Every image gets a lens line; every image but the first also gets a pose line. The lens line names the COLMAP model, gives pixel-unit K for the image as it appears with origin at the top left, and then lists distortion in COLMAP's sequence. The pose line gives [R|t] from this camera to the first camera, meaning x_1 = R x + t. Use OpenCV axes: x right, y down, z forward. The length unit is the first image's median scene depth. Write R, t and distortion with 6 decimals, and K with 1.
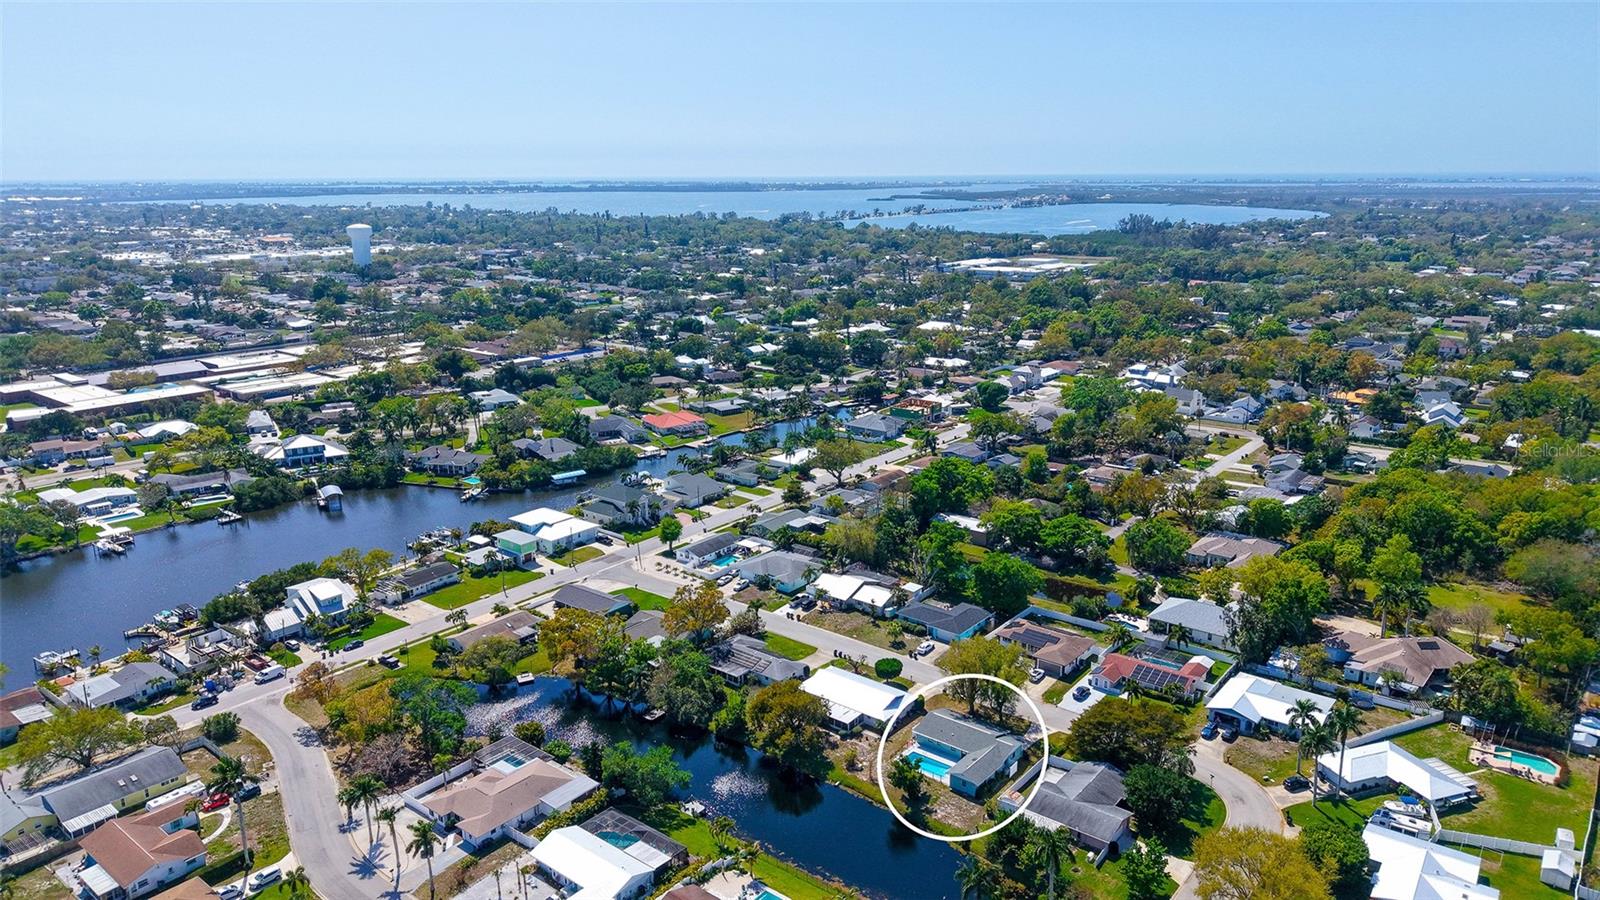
lens RADIAL K [[1058.5, 0, 801.0], [0, 1058.5, 447.4], [0, 0, 1]] dist [0.047311, -0.027592]
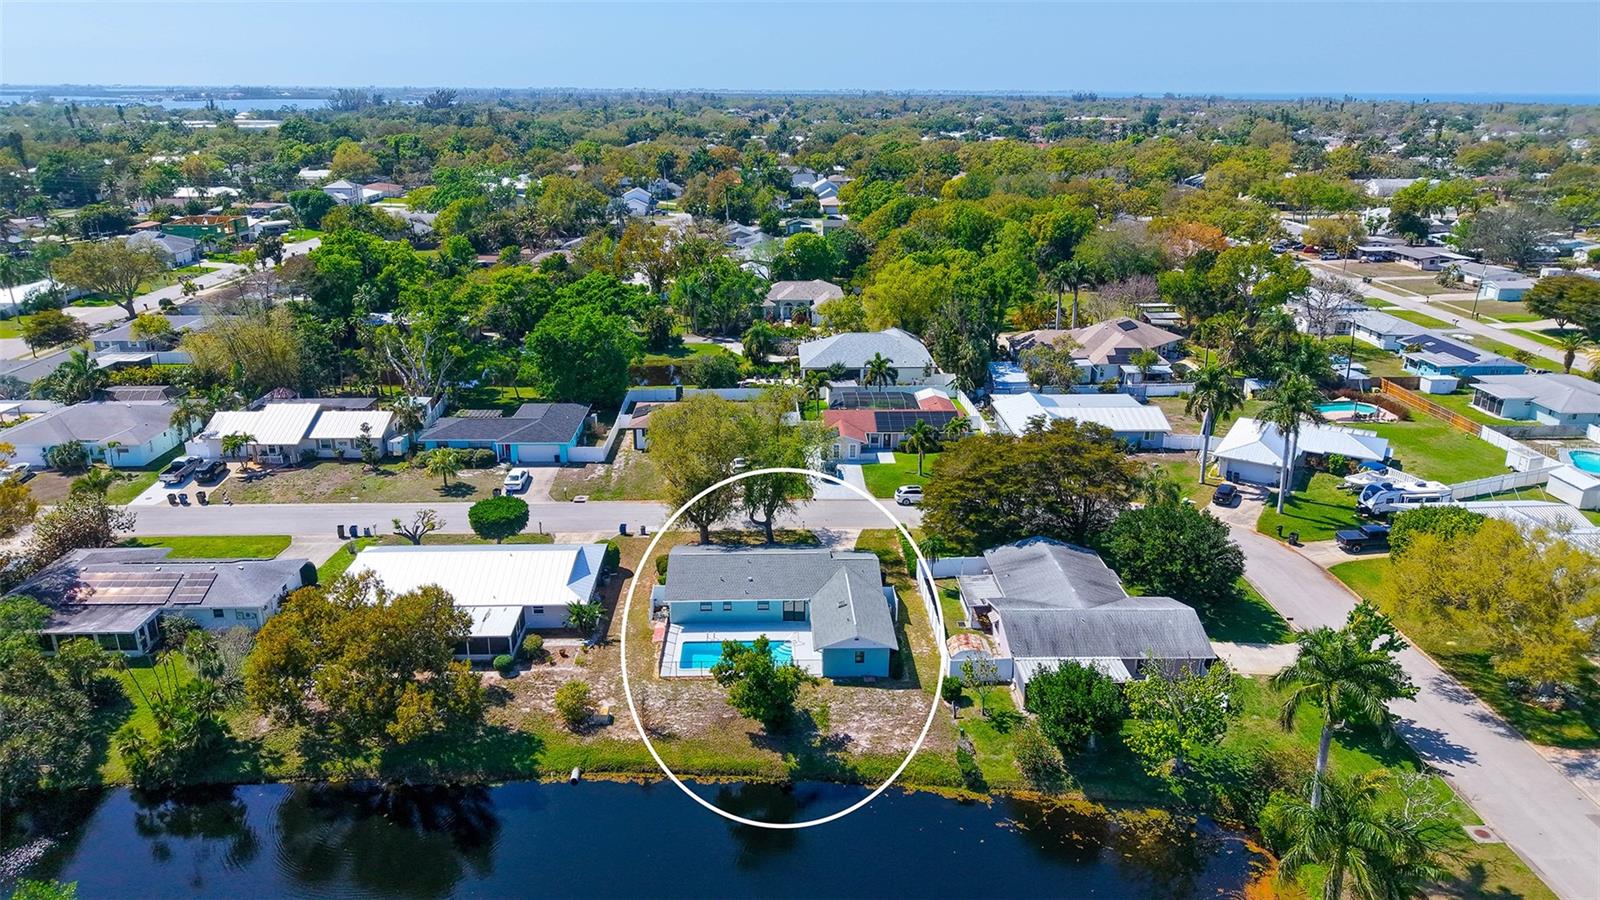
lens RADIAL K [[1058.5, 0, 802.5], [0, 1058.5, 455.1], [0, 0, 1]] dist [0.047311, -0.027592]
pose [[0.763019, -0.203453, 0.613521, -0.094398], [0.146437, 0.978903, 0.142499, 0.124504], [-0.629569, -0.018887, 0.776715, 0.510543]]
